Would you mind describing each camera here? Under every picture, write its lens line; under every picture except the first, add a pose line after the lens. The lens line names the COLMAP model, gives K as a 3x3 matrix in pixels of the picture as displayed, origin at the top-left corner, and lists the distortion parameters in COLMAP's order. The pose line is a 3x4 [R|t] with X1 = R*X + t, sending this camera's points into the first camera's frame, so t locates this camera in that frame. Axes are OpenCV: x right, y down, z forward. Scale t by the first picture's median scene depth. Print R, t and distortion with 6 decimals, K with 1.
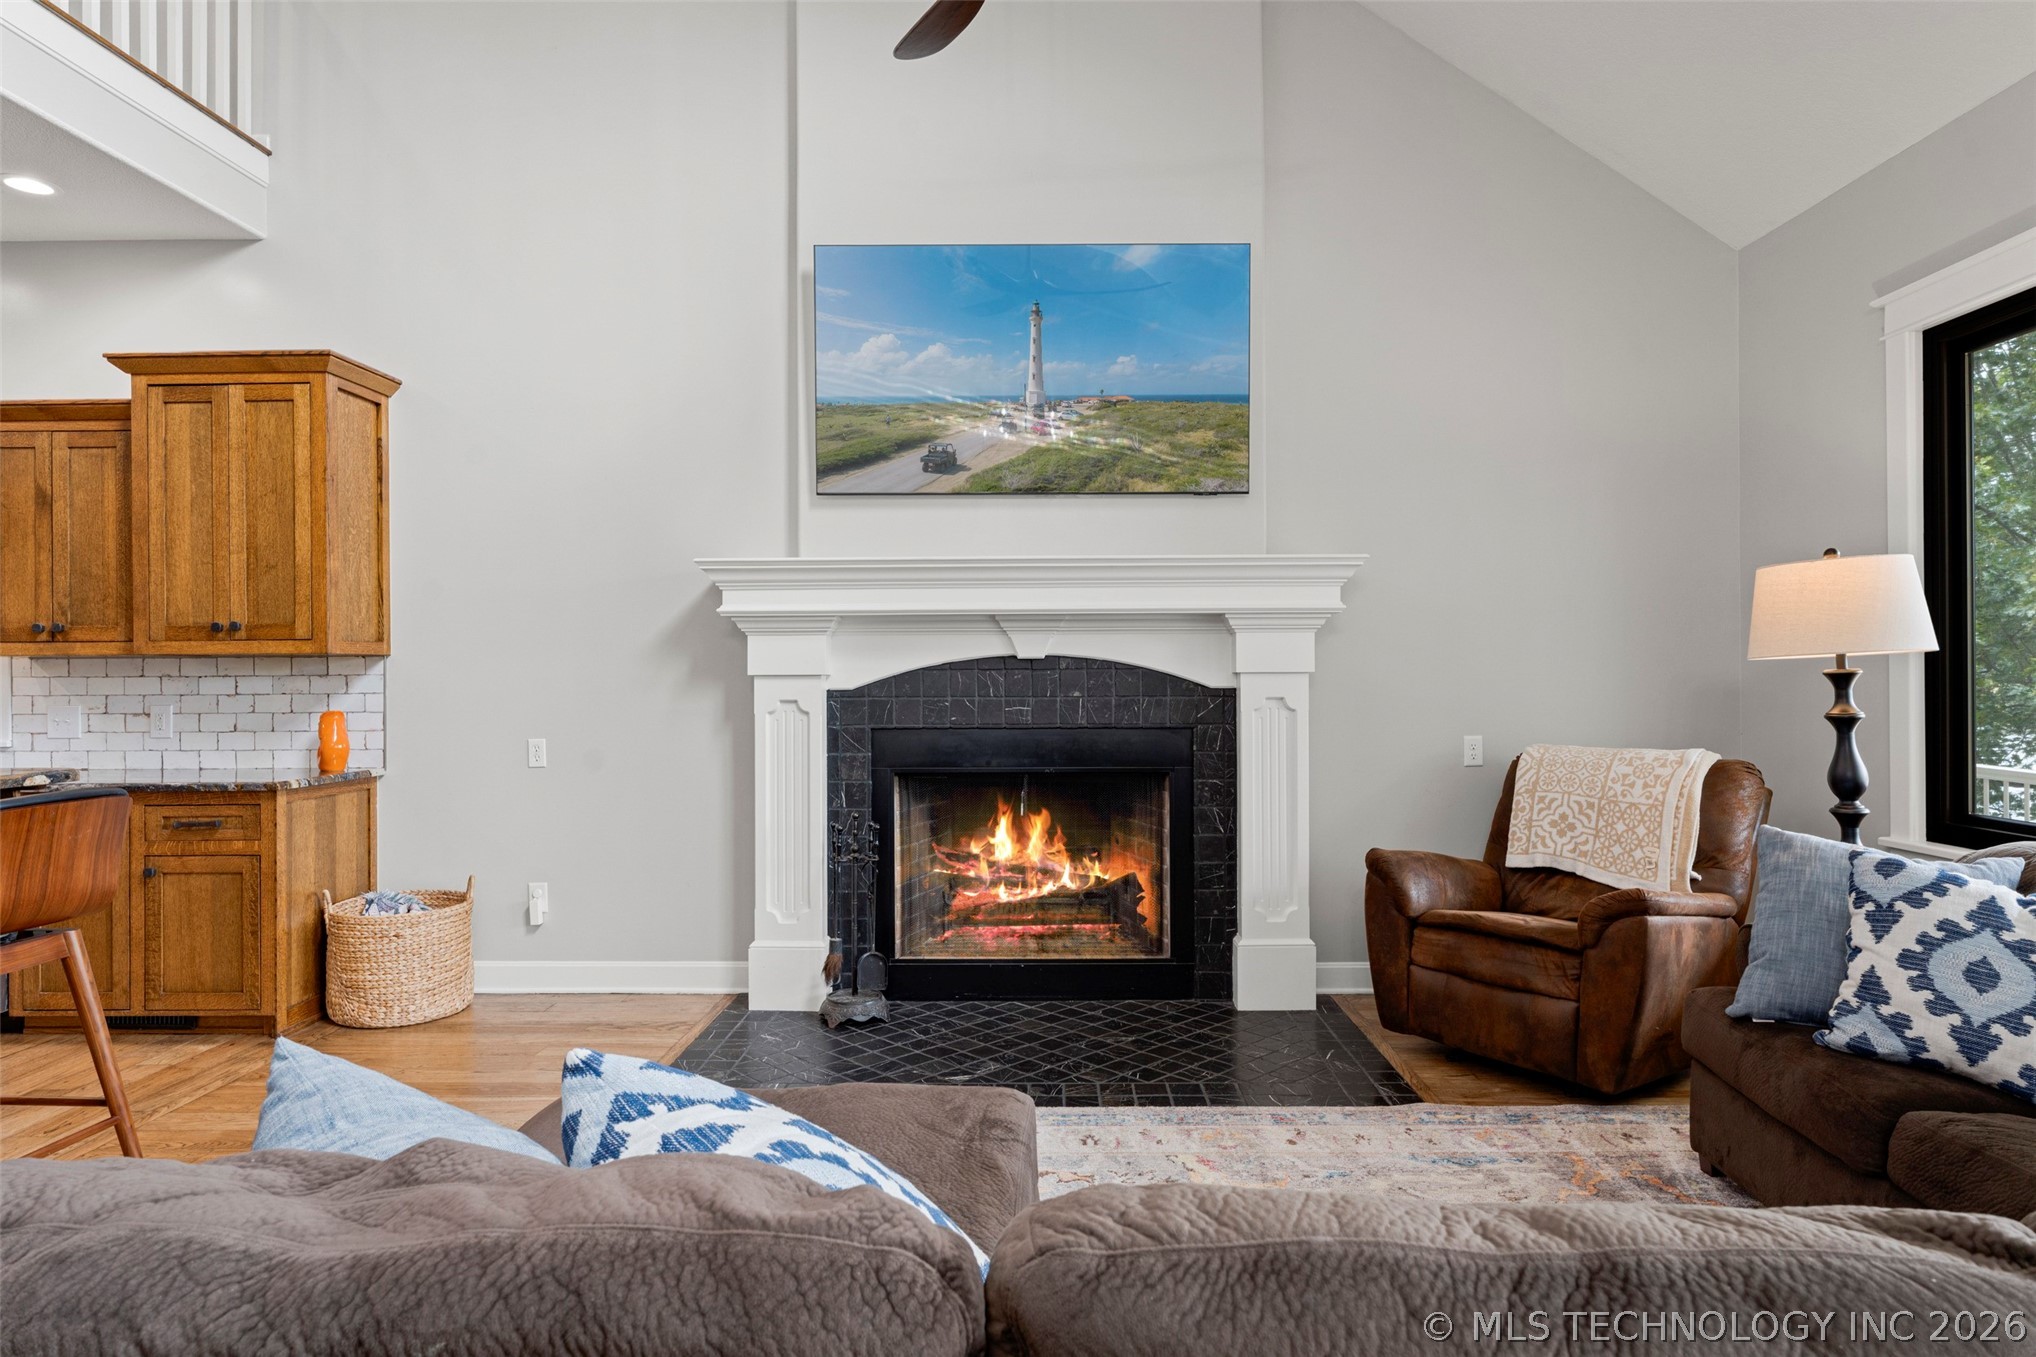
lens RADIAL K [[1150.3, 0, 1042.8], [0, 1150.3, 672.3], [0, 0, 1]] dist [-0.018079, 0.010221]
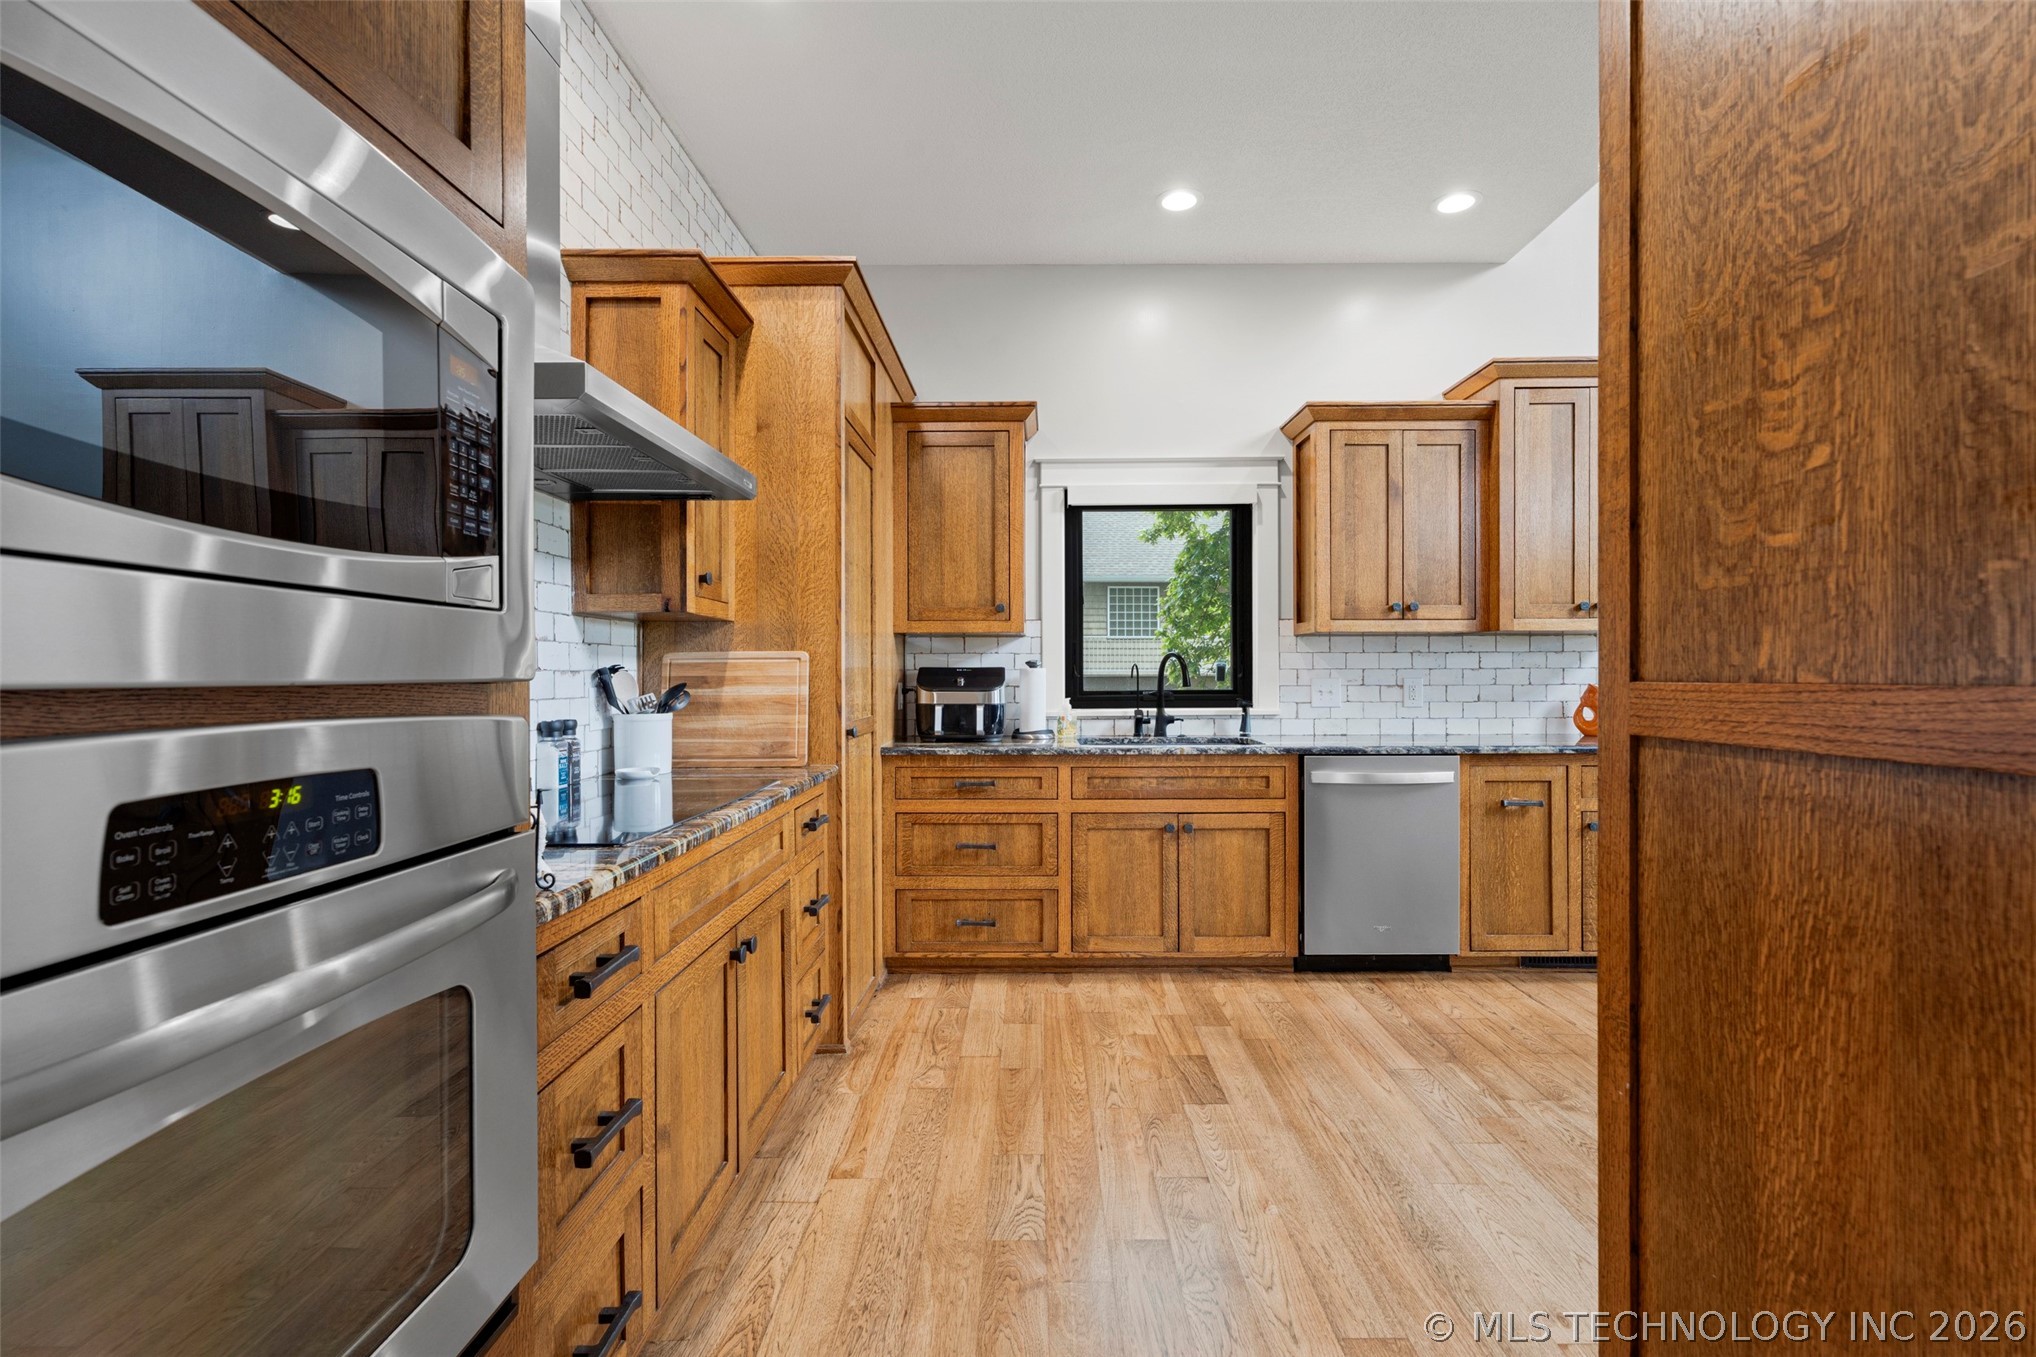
lens RADIAL K [[902.6, 0, 1034.1], [0, 902.6, 672.6], [0, 0, 1]] dist [0.000506, -0.000477]
pose [[0.999973, 0.002978, 0.006785, -1.256849], [-0.002998, 0.999991, 0.002994, 0.024091], [-0.006776, -0.003015, 0.999973, 0.123778]]
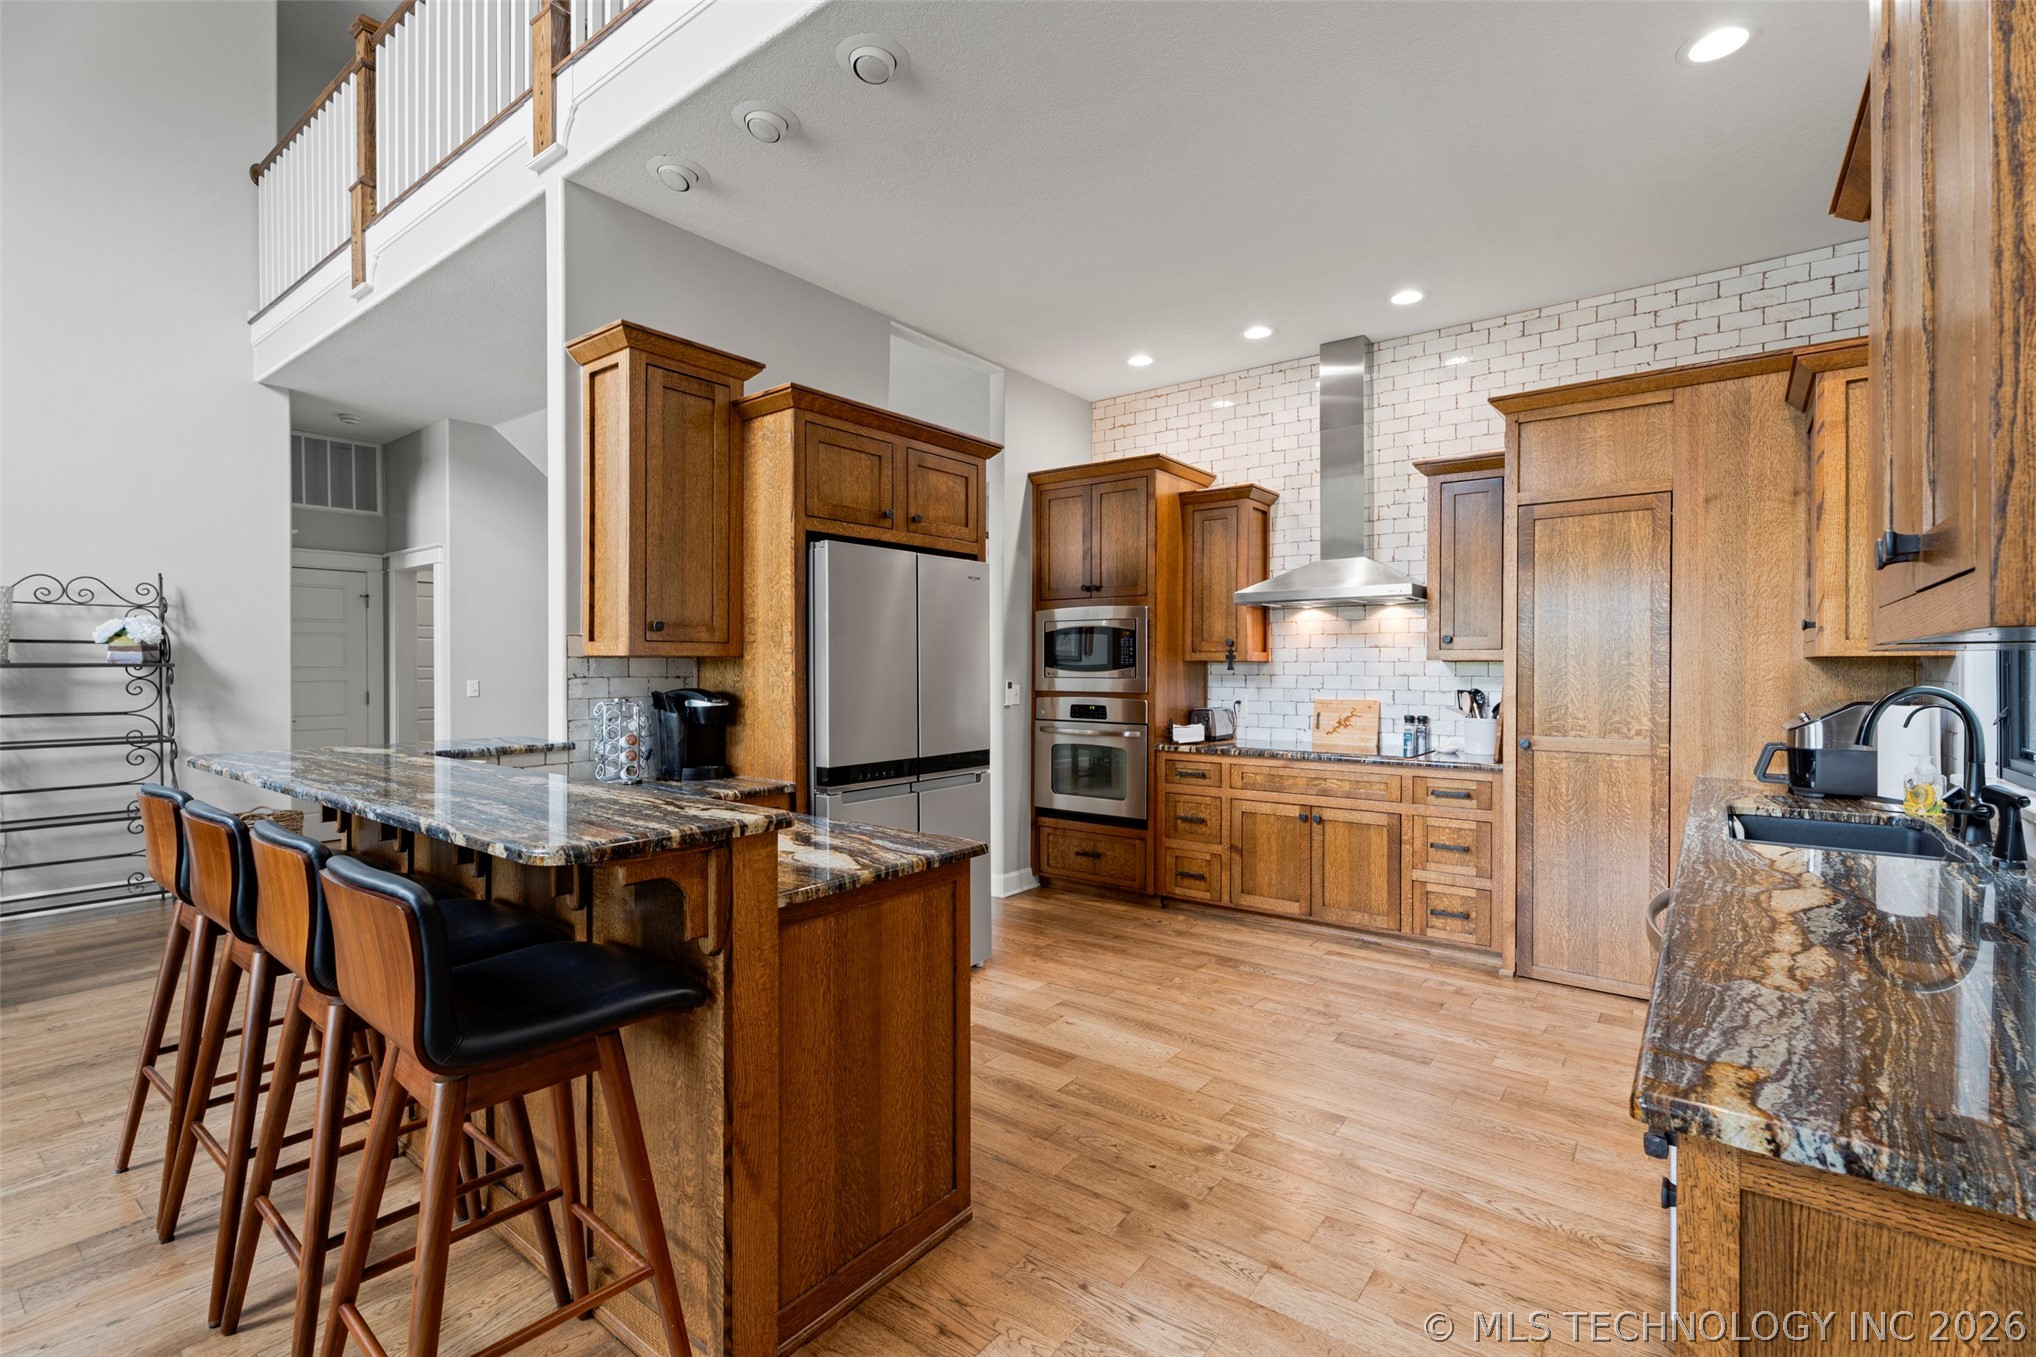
lens RADIAL K [[902.6, 0, 1034.1], [0, 902.6, 672.6], [0, 0, 1]] dist [0.000506, -0.000477]
pose [[-0.594189, 0.010035, -0.804263, -0.375896], [0.005079, 0.999949, 0.008724, -0.009498], [0.804309, 0.001099, -0.594210, 0.953373]]
